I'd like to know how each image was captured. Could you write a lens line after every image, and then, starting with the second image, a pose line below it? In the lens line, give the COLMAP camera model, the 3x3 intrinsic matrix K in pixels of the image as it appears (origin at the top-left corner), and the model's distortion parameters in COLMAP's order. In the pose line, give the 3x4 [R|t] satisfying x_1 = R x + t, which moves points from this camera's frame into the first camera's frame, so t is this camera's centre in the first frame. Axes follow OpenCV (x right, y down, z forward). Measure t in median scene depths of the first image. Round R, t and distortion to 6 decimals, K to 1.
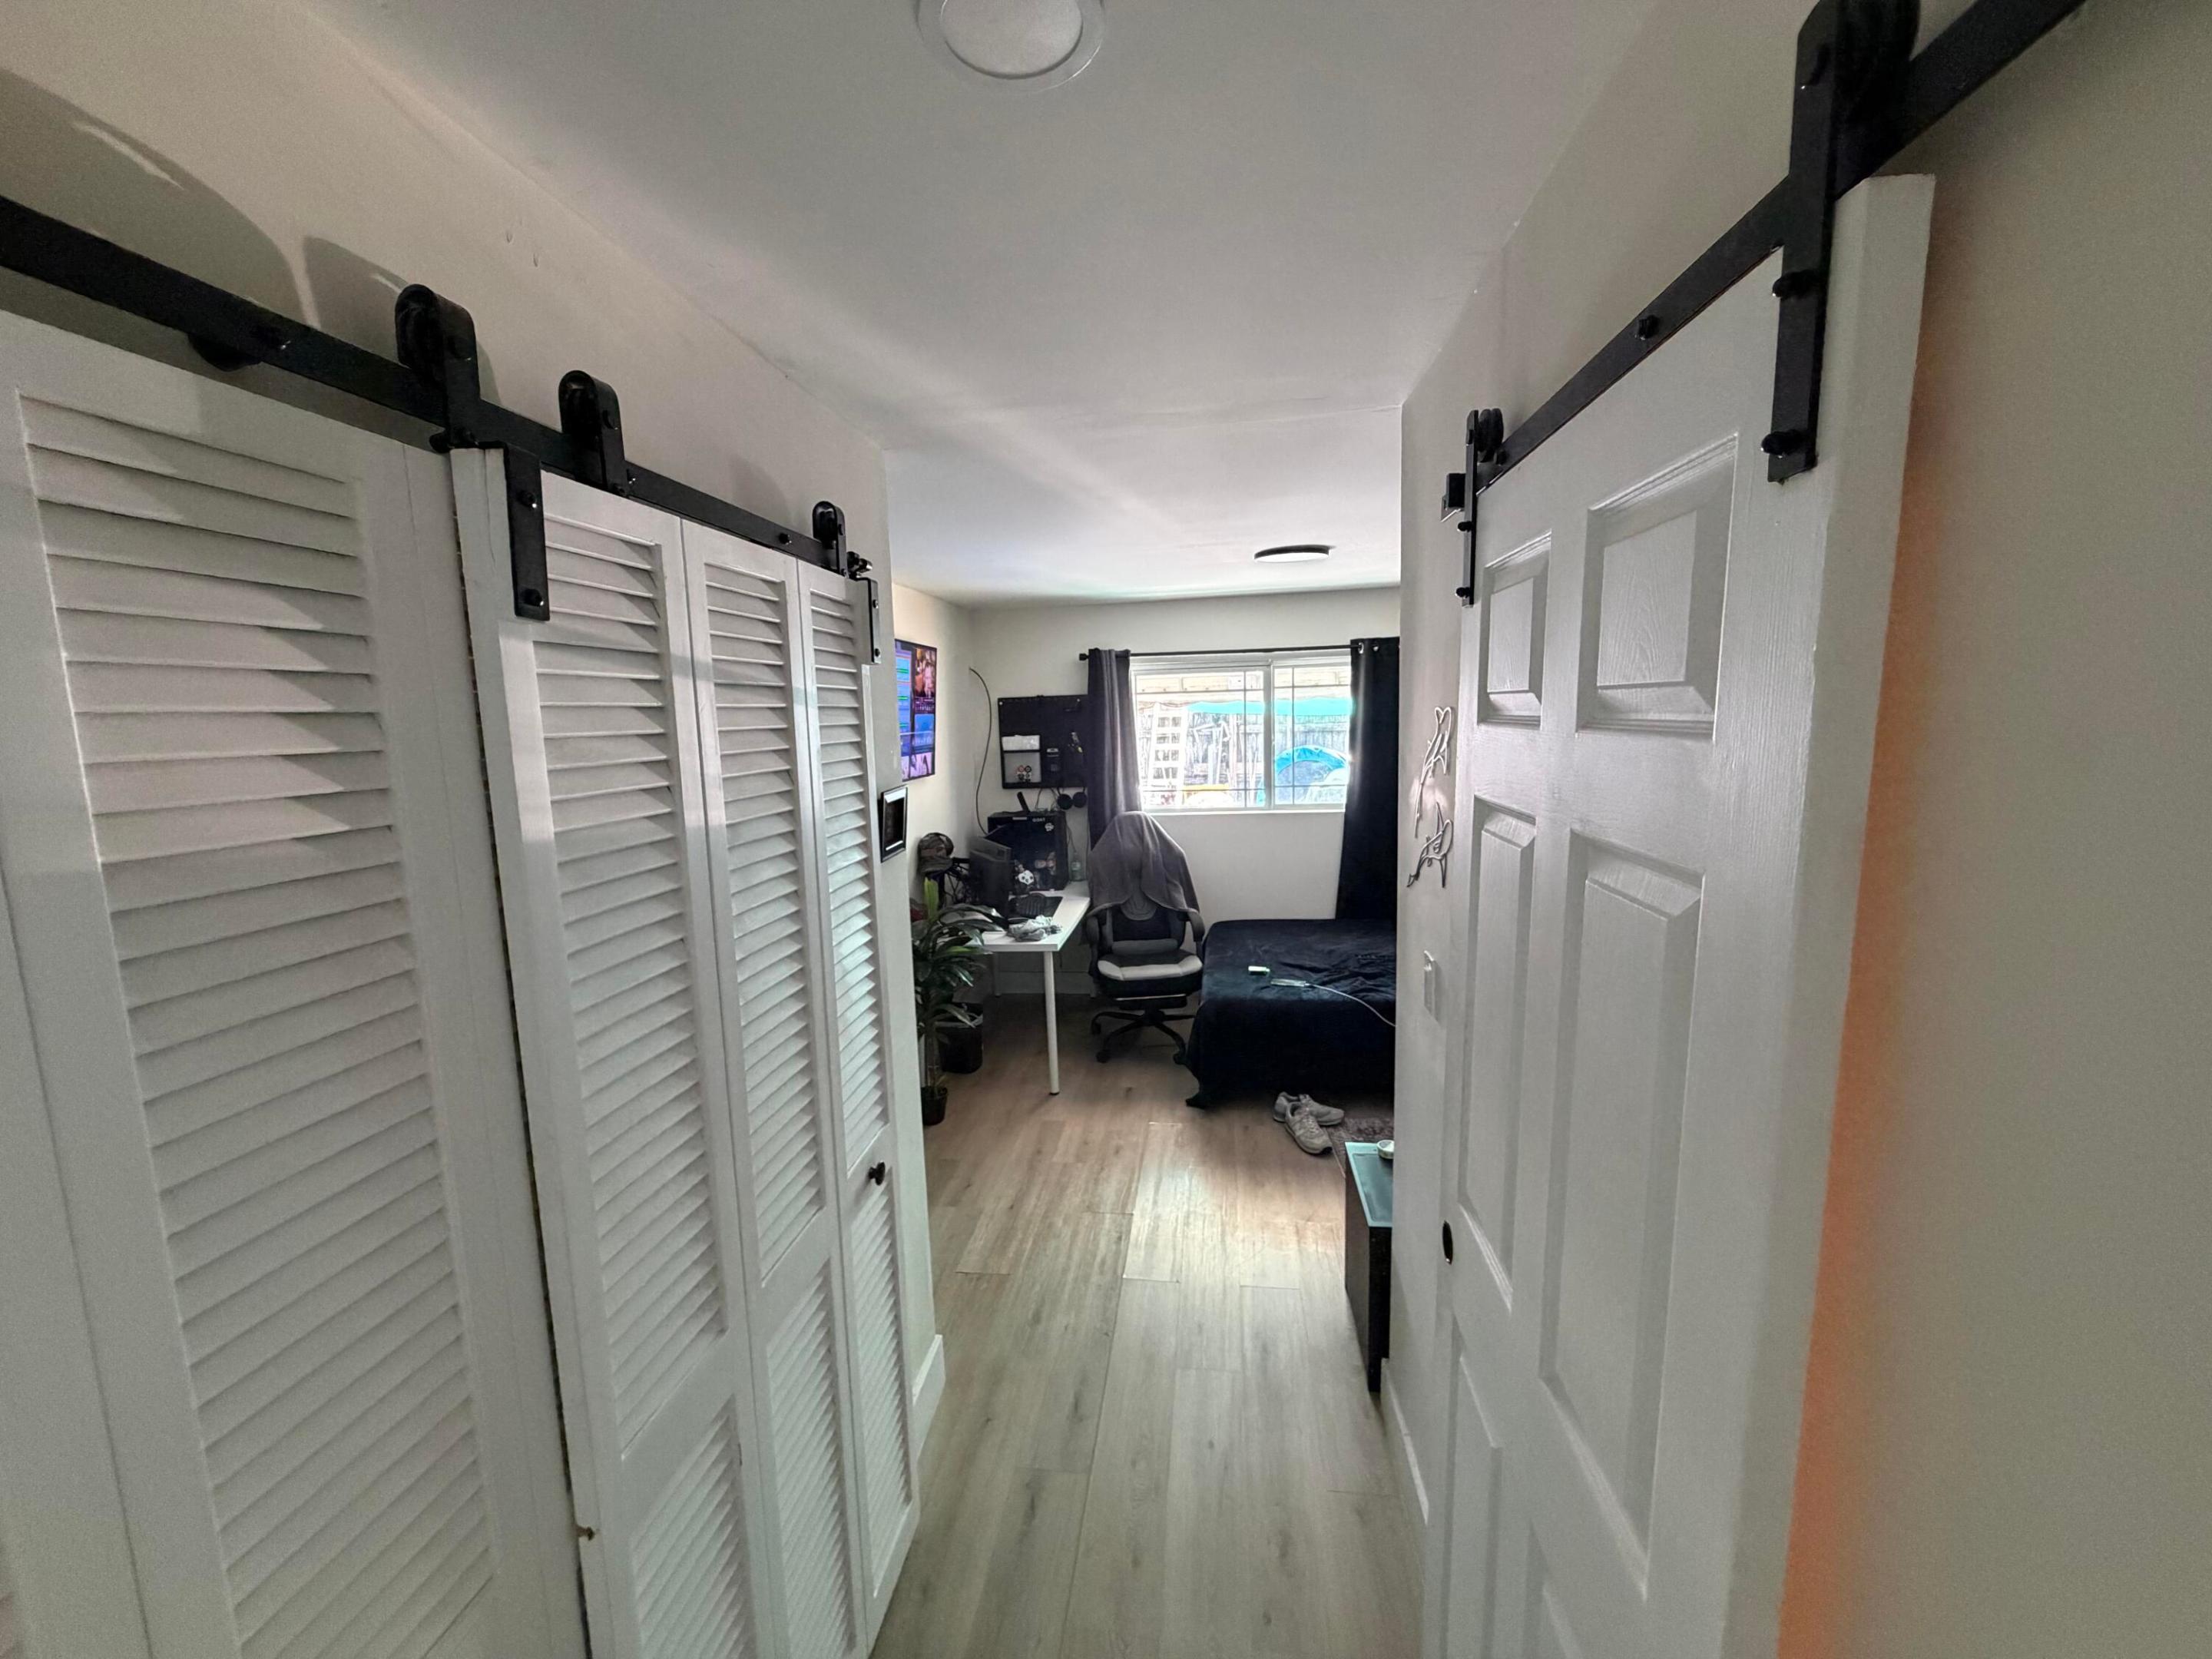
lens RADIAL K [[871.3, 0, 1106.0], [0, 871.3, 829.5], [0, 0, 1]] dist [-0.001786, -0.000079]
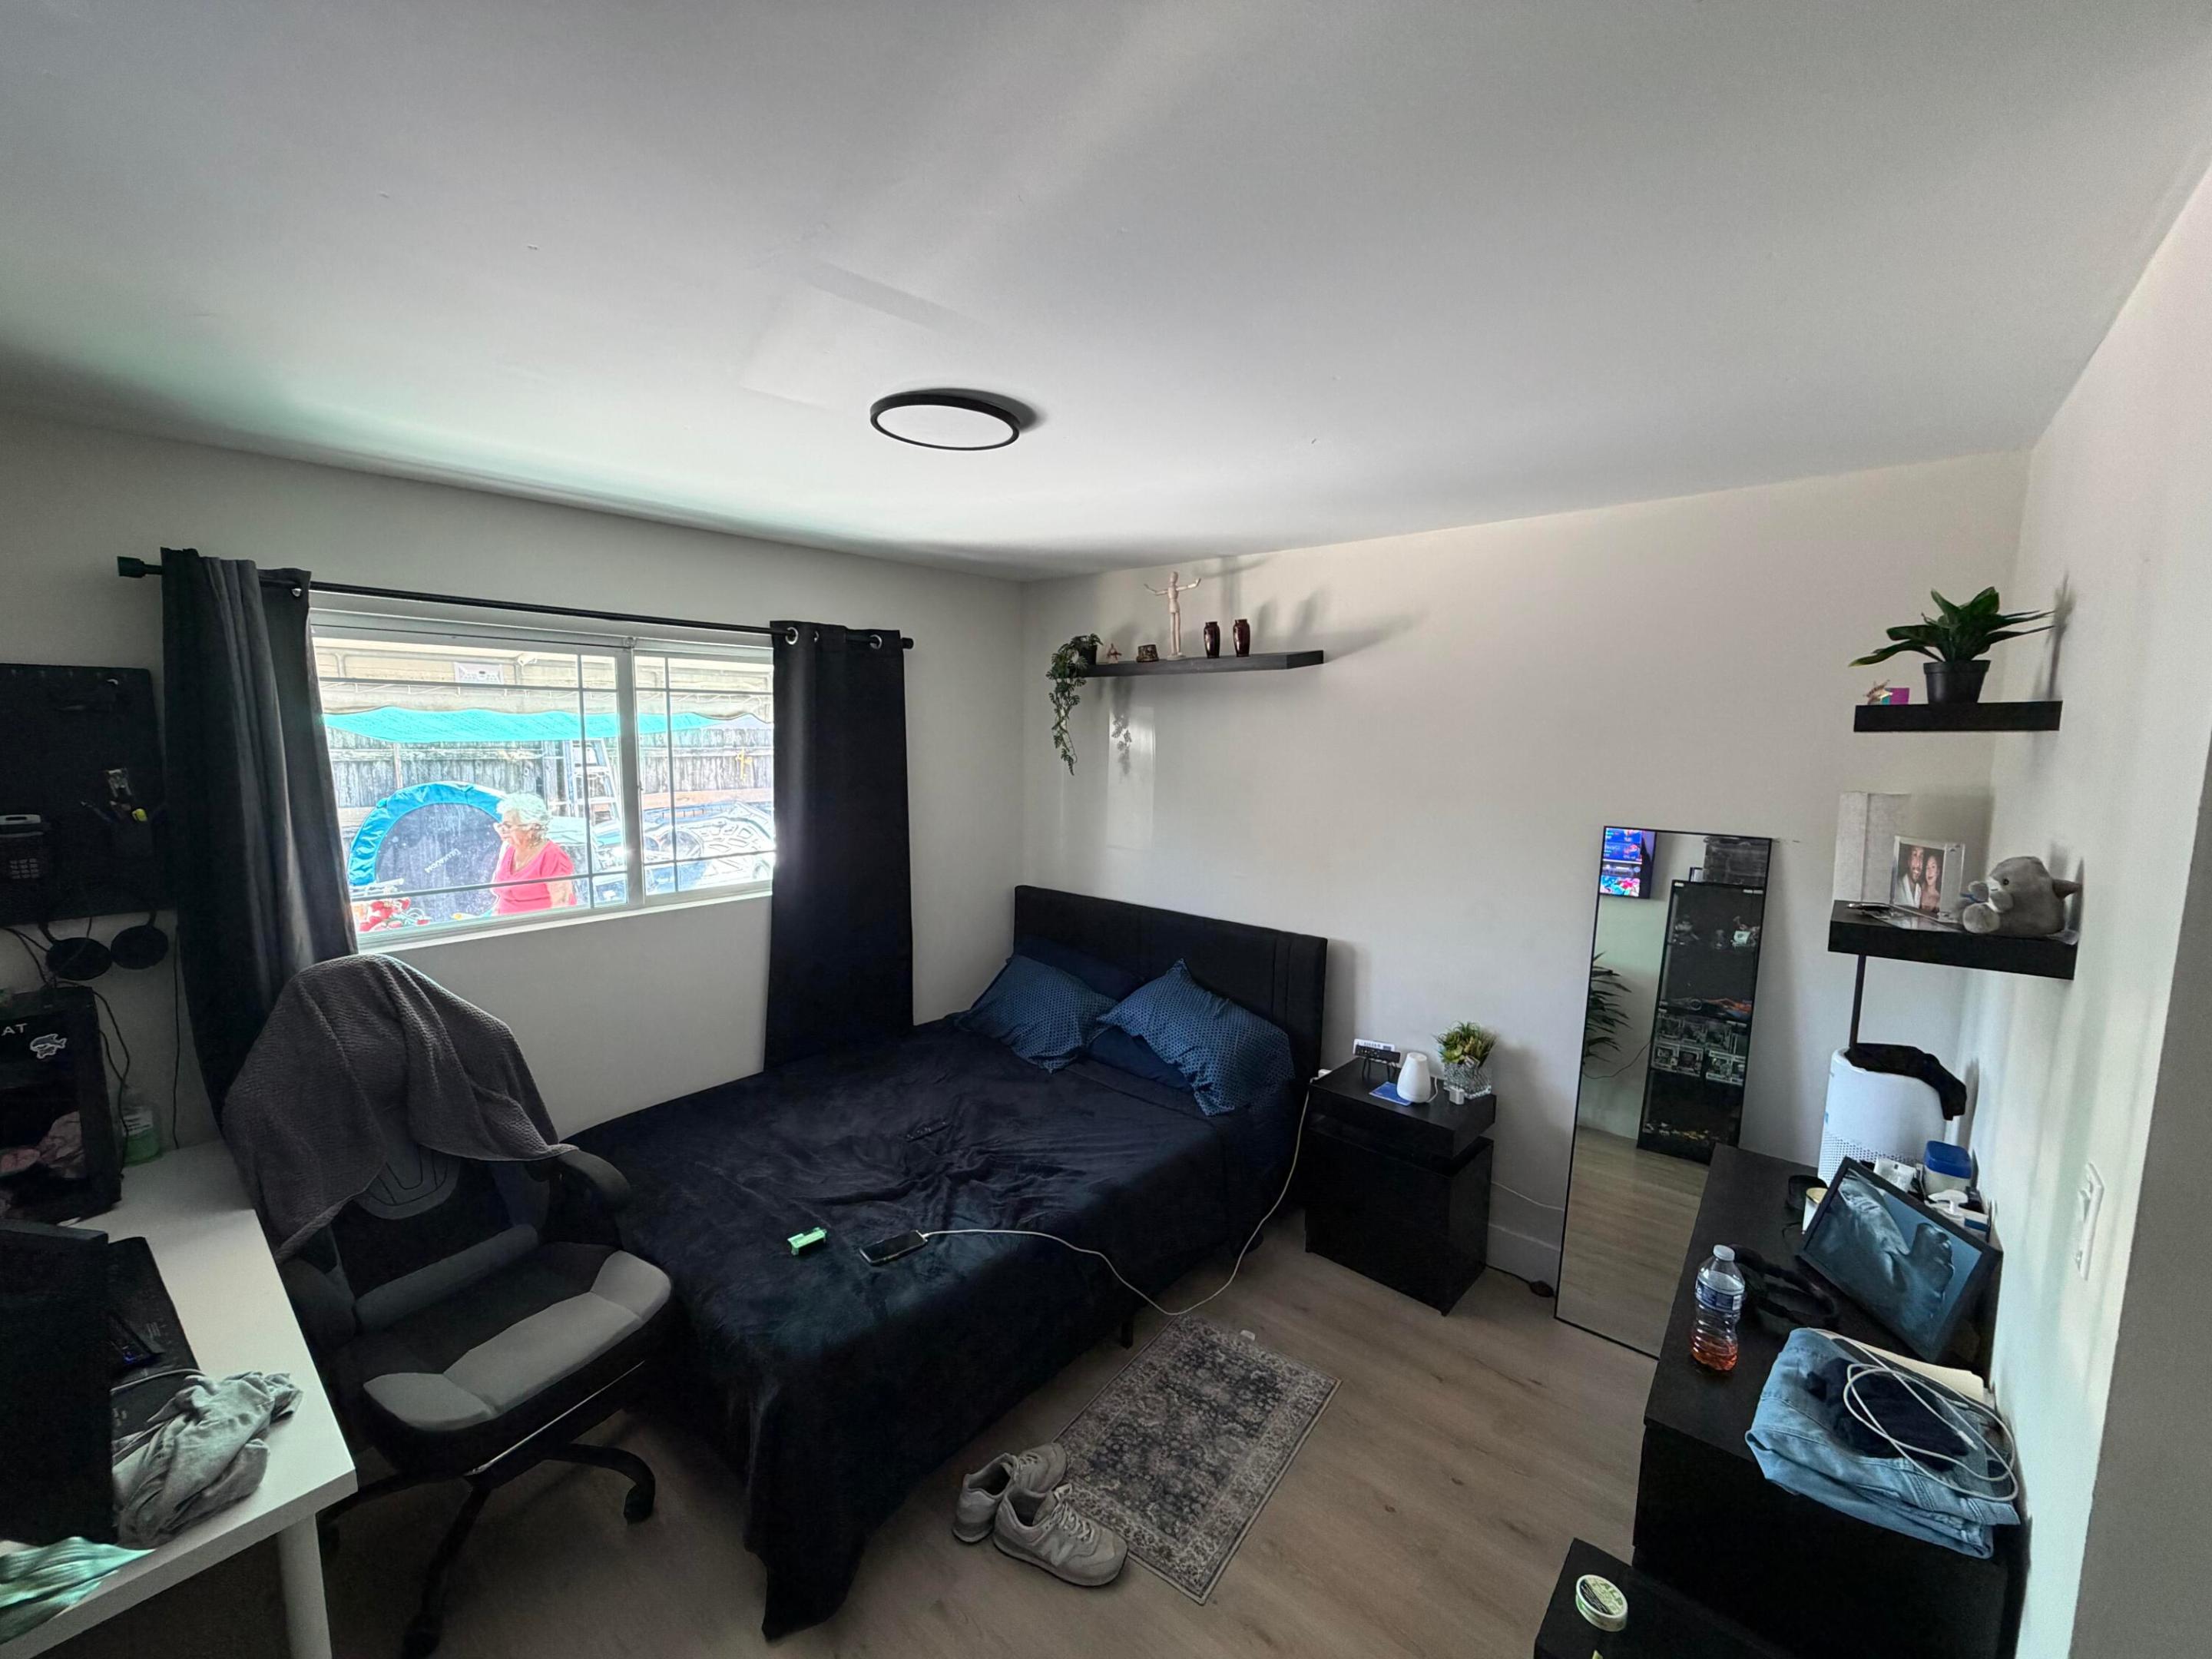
lens RADIAL K [[871.3, 0, 1106.0], [0, 871.3, 829.5], [0, 0, 1]] dist [-0.001786, -0.000079]
pose [[0.560521, -0.056737, 0.826195, -0.108998], [0.087416, 0.996130, 0.009101, -0.054011], [-0.823514, 0.067121, 0.563311, 0.460225]]
